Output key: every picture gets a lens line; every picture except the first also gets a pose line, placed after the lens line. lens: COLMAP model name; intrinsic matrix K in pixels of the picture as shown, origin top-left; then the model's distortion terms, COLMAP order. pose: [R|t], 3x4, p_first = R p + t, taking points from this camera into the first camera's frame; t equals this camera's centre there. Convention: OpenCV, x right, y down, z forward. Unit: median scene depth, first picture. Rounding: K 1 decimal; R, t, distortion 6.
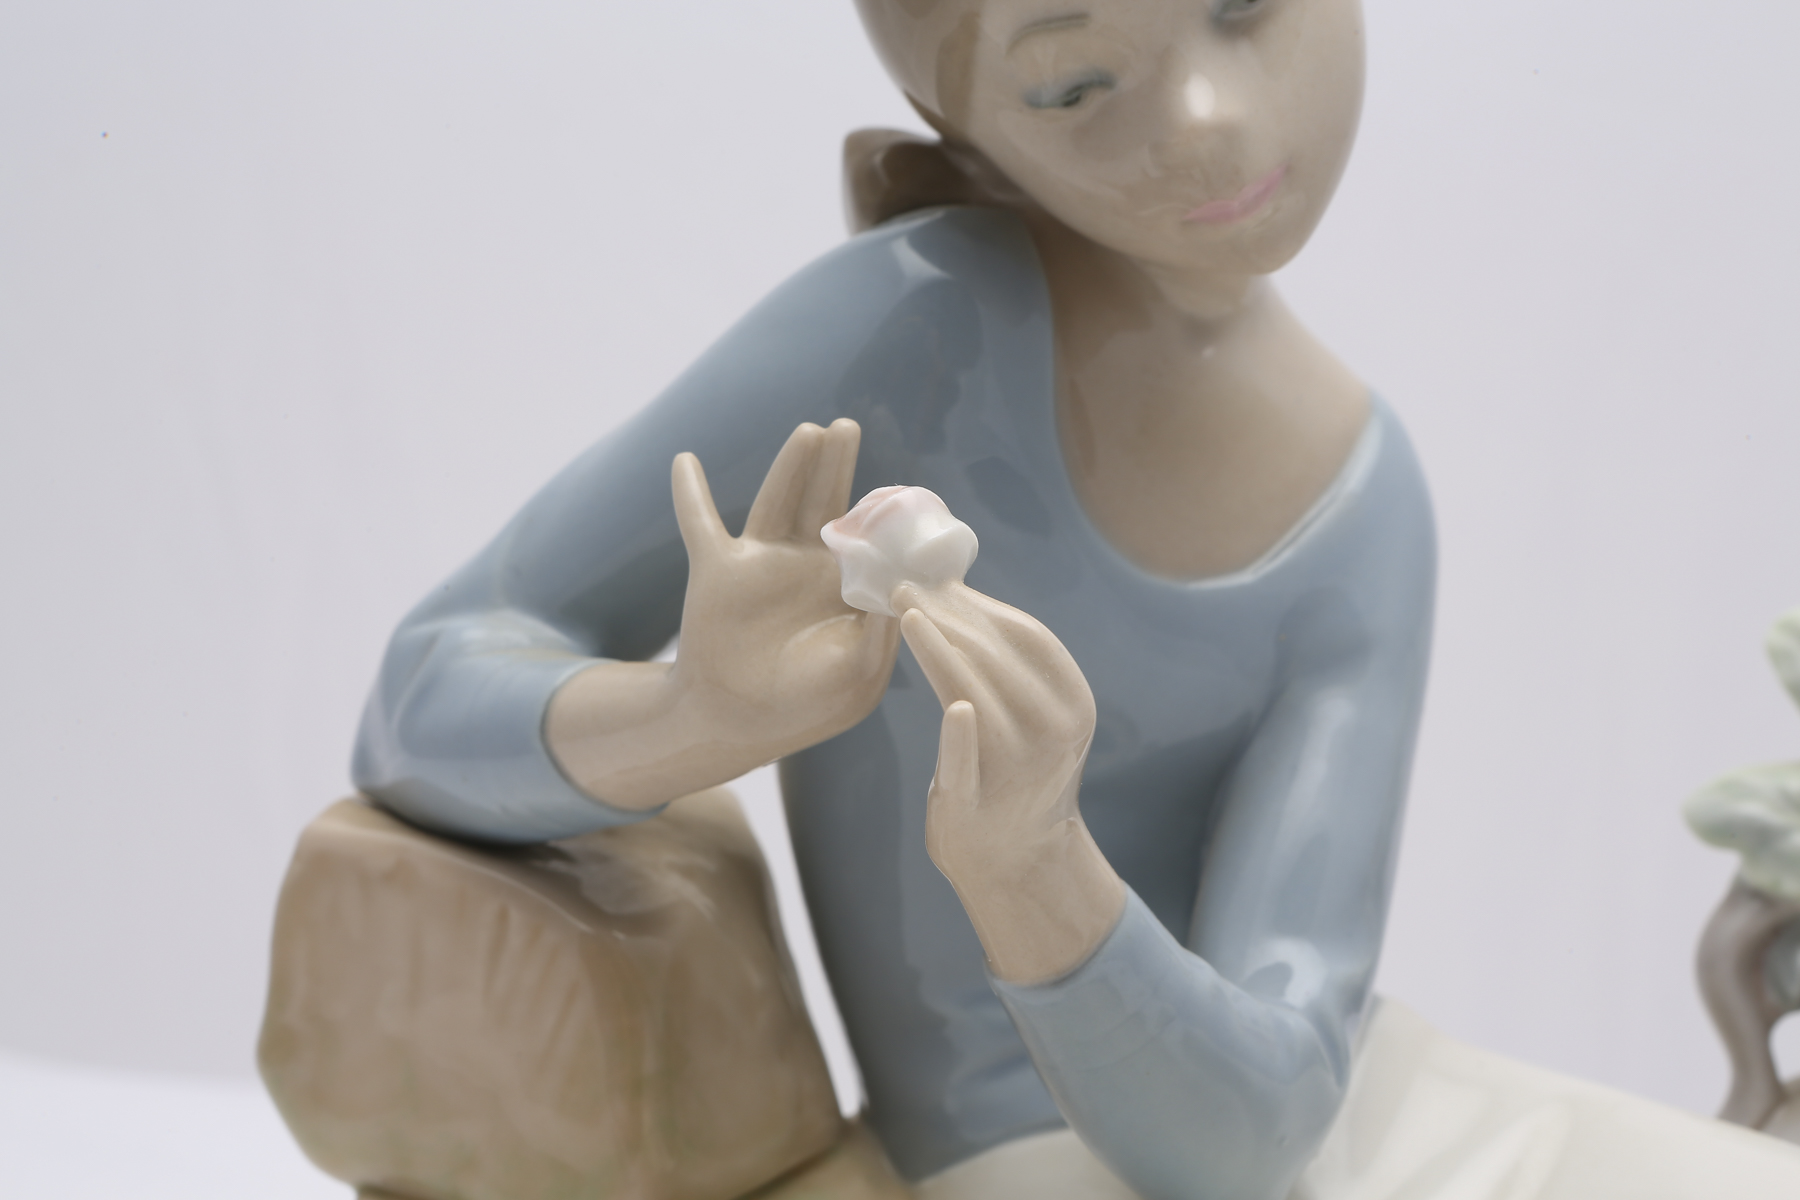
lens RADIAL K [[3755.3, 0, 900.0], [0, 3755.3, 600.0], [0, 0, 1]] dist [0.534923, 0.169093]
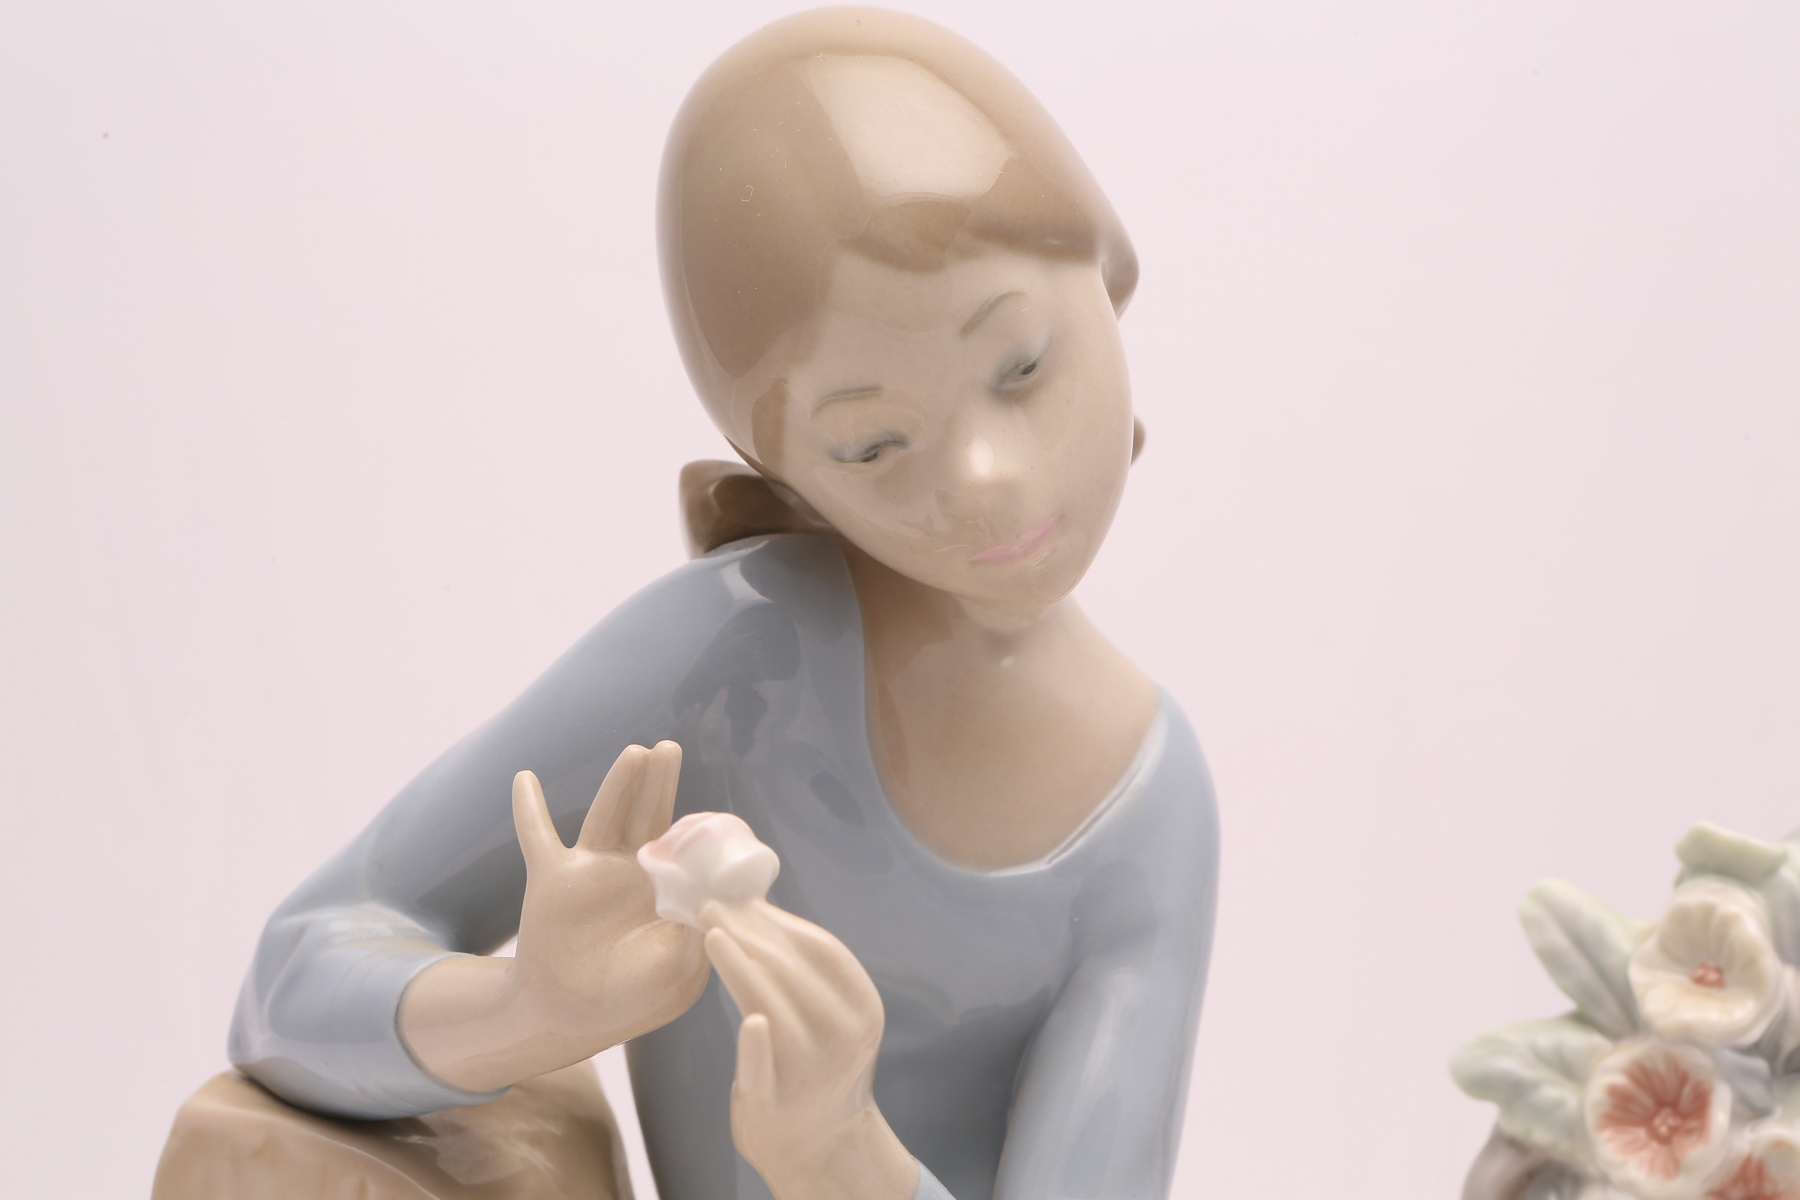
lens RADIAL K [[3669.7, 0, 900.0], [0, 3669.7, 600.0], [0, 0, 1]] dist [0.434265, 0.358794]
pose [[0.999910, -0.004941, 0.012471, 0.037792], [0.005395, 0.999316, -0.036583, -0.046016], [-0.012282, 0.036647, 0.999253, -0.085806]]
